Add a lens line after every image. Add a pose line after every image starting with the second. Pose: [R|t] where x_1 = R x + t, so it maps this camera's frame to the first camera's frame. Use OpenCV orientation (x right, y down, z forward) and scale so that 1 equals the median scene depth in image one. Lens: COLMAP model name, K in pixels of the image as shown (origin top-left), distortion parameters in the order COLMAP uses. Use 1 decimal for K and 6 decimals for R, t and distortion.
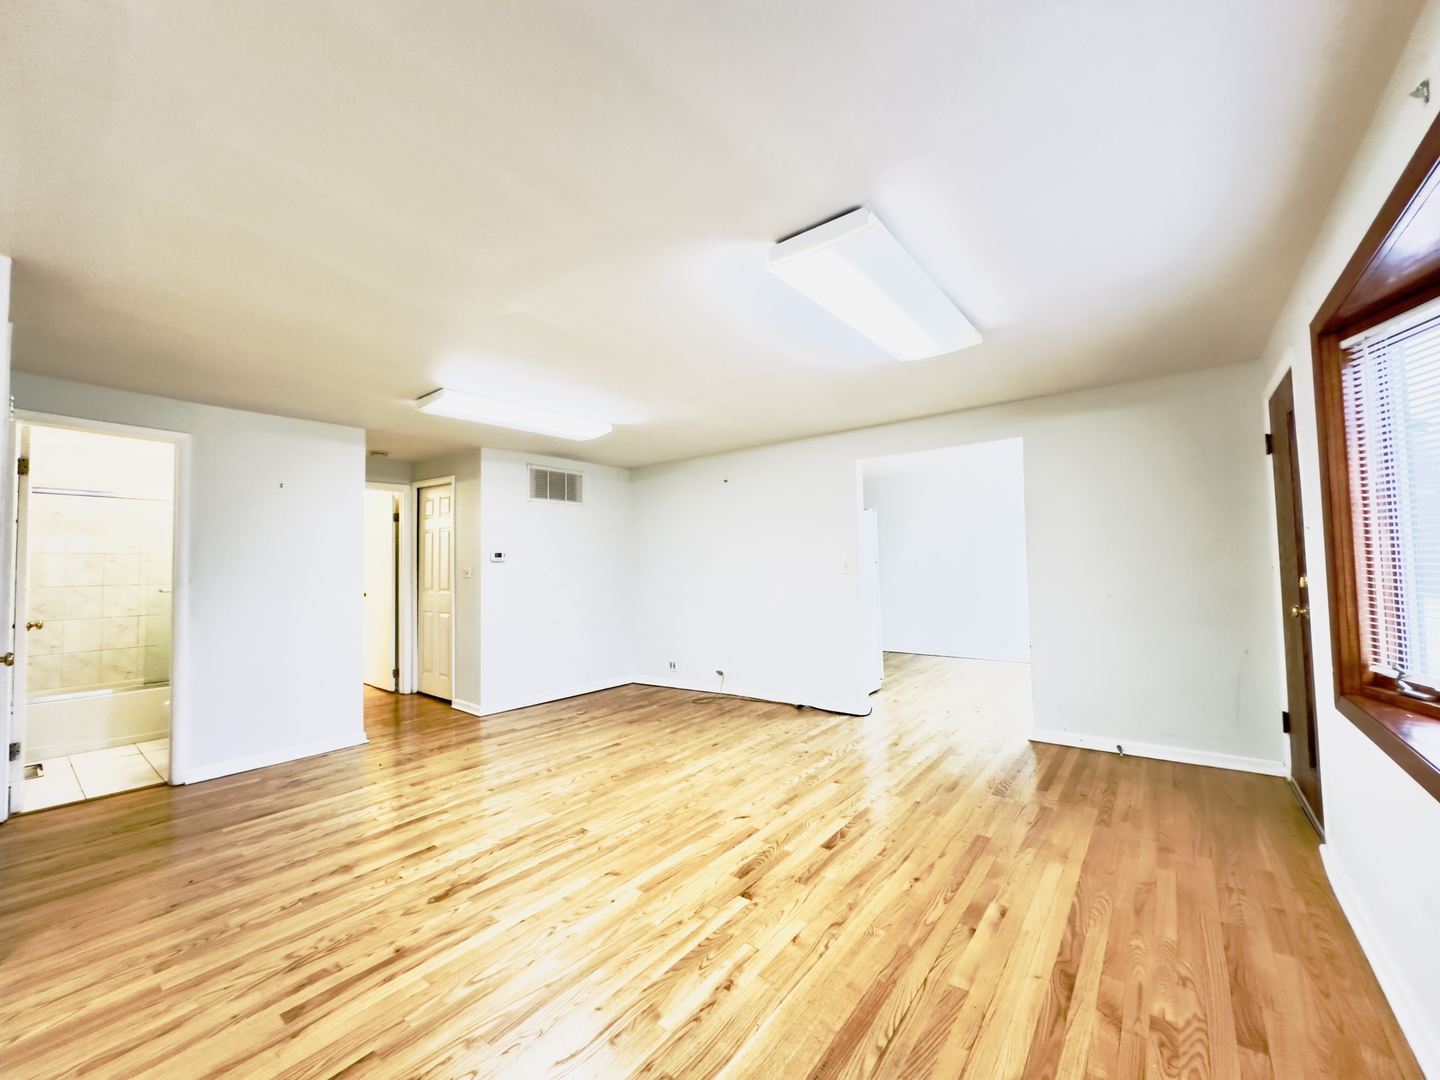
lens RADIAL K [[576.5, 0, 720.0], [0, 576.5, 540.0], [0, 0, 1]] dist [-0.003211, -0.000082]
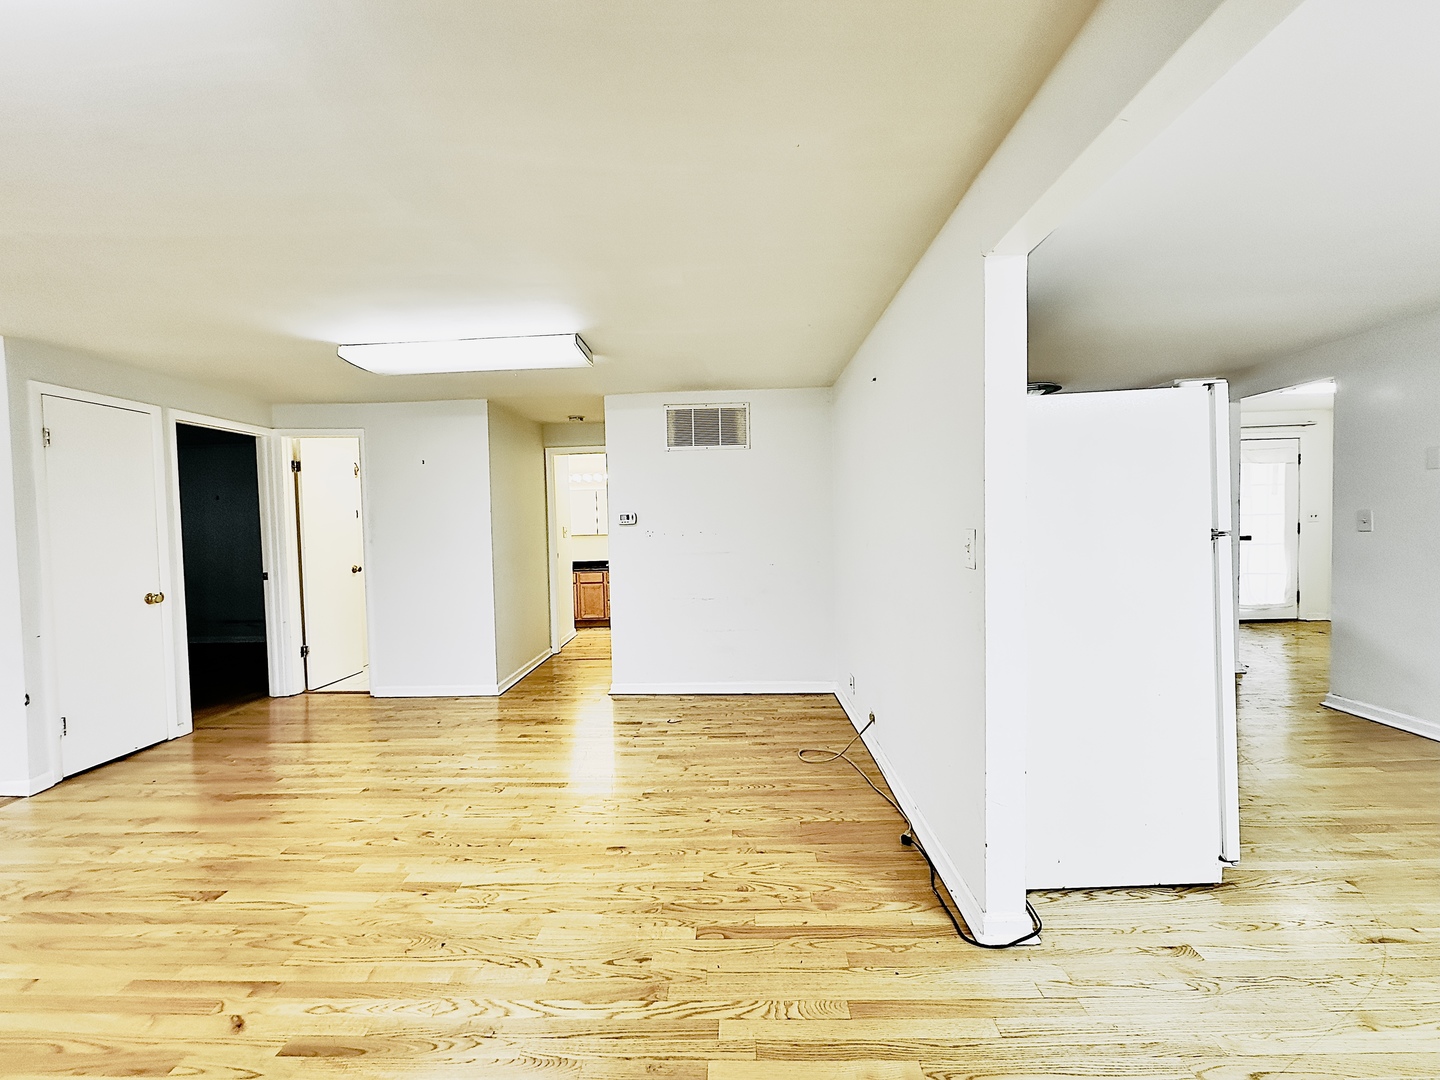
lens RADIAL K [[576.5, 0, 720.0], [0, 576.5, 540.0], [0, 0, 1]] dist [-0.003211, -0.000082]
pose [[0.591126, 0.031396, -0.805968, 0.518557], [0.046102, 0.996293, 0.072623, 0.004696], [0.805261, -0.080086, 0.587487, 0.768070]]
